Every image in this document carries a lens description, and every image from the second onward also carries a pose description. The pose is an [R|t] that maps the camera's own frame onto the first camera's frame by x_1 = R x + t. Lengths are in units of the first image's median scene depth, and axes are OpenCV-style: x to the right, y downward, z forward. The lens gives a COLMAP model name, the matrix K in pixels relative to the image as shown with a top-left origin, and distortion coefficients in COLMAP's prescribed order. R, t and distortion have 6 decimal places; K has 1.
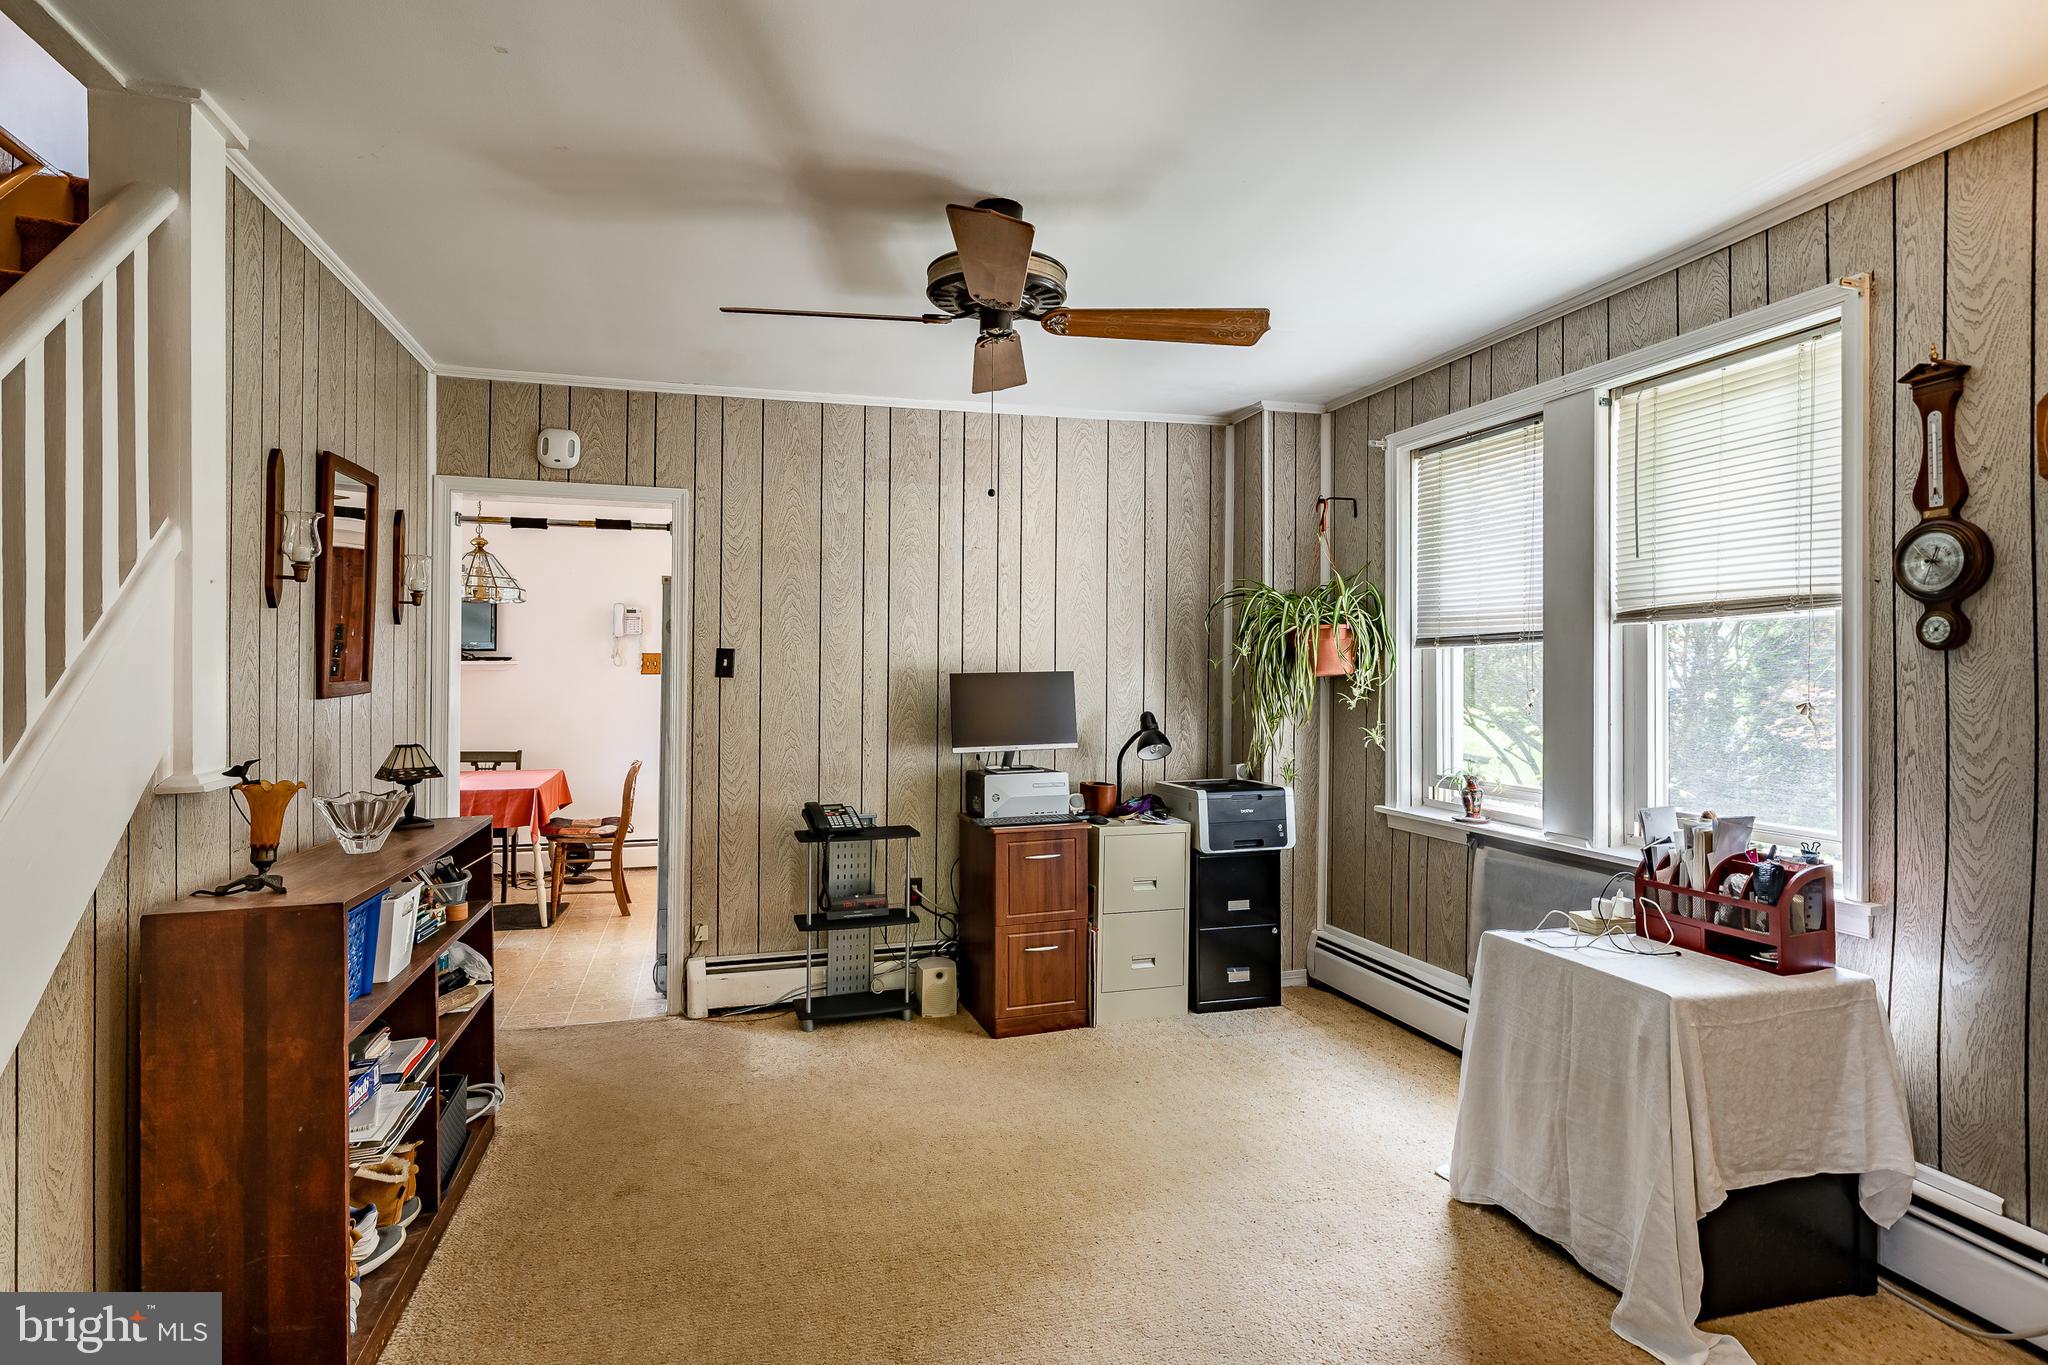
lens RADIAL K [[1070.7, 0, 1021.4], [0, 1070.7, 645.2], [0, 0, 1]] dist [-0.000257, 0.000134]
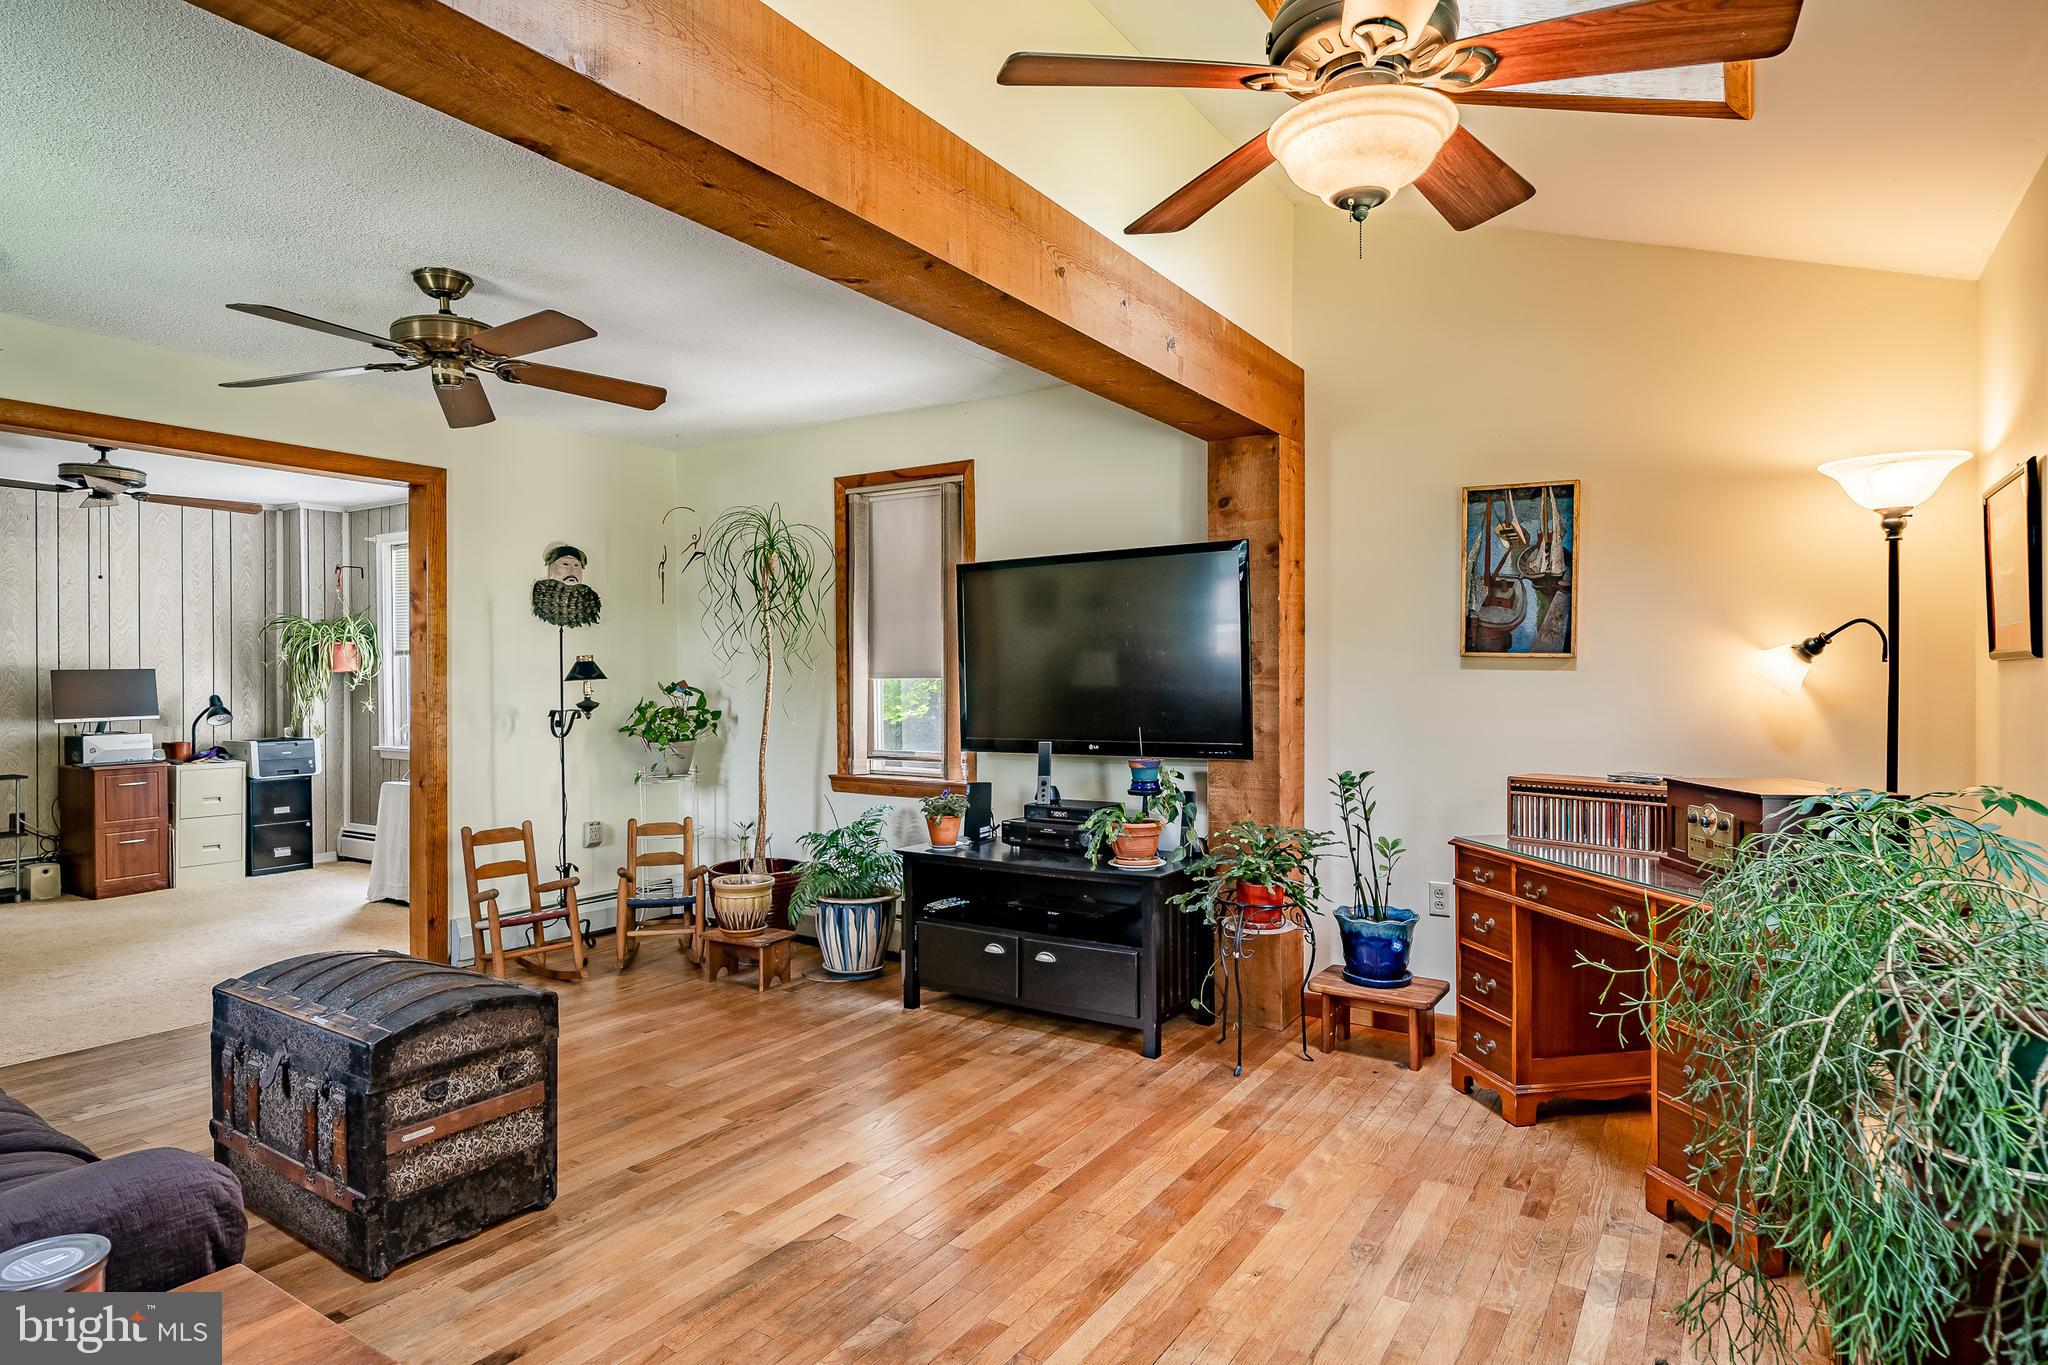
lens RADIAL K [[1104.4, 0, 1019.1], [0, 1104.4, 695.7], [0, 0, 1]] dist [-0.009566, -0.001080]
pose [[0.758665, -0.013371, 0.651343, -0.037647], [-0.012428, 0.999310, 0.034990, -0.007460], [-0.651362, -0.034641, 0.757976, -1.026469]]
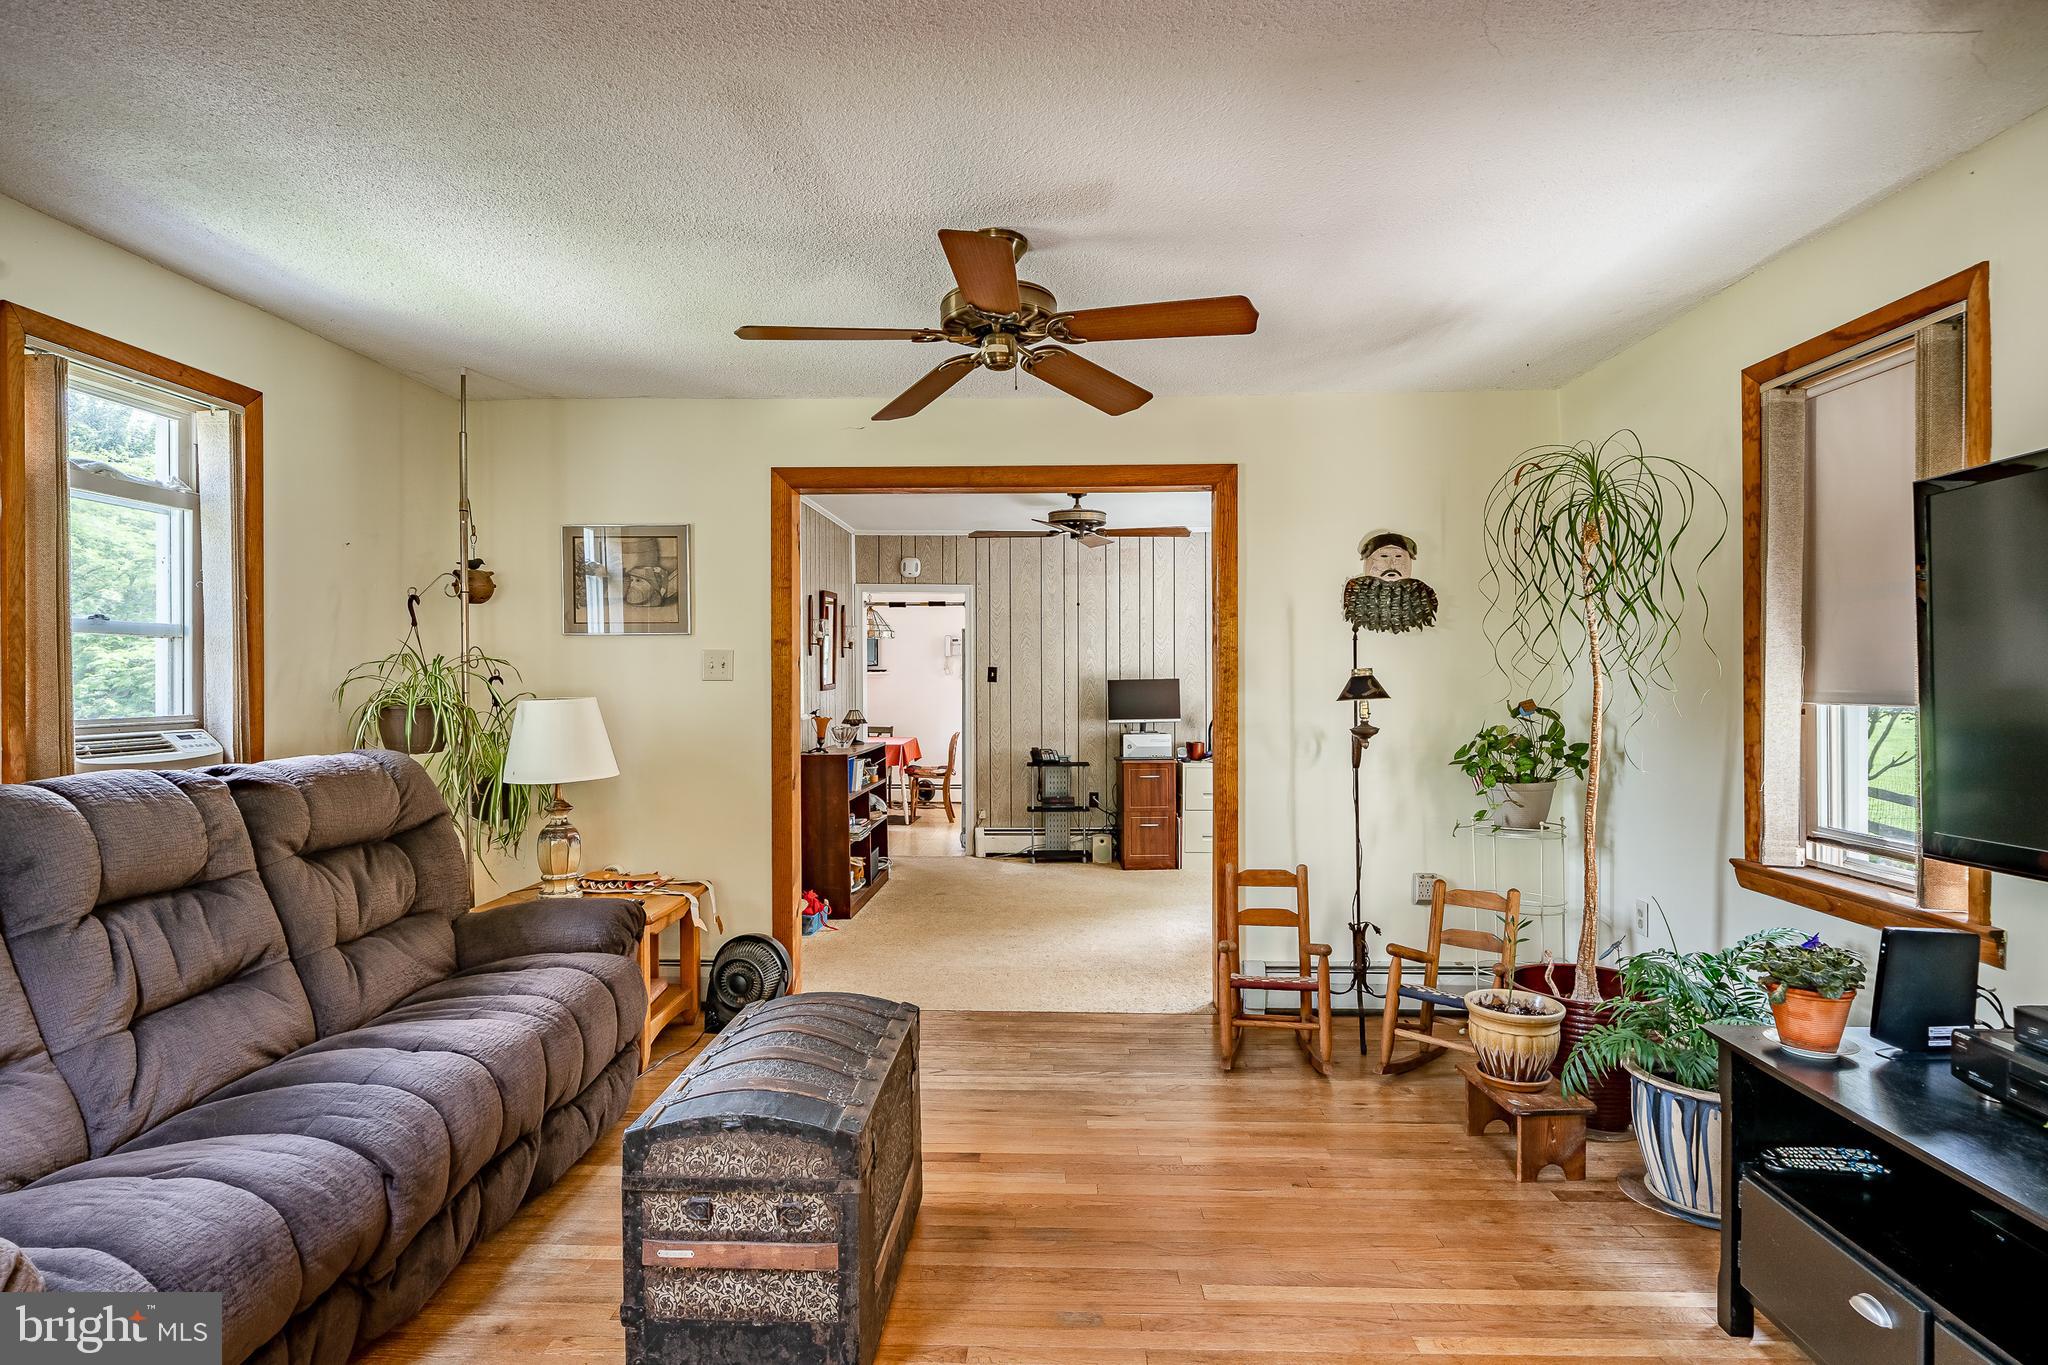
lens RADIAL K [[1072.9, 0, 1014.5], [0, 1072.9, 691.4], [0, 0, 1]] dist [-0.005704, 0.000523]
pose [[0.950000, -0.000028, -0.312251, 0.358433], [0.011159, 0.999364, 0.033860, -0.017673], [0.312051, -0.035652, 0.949396, -0.805364]]
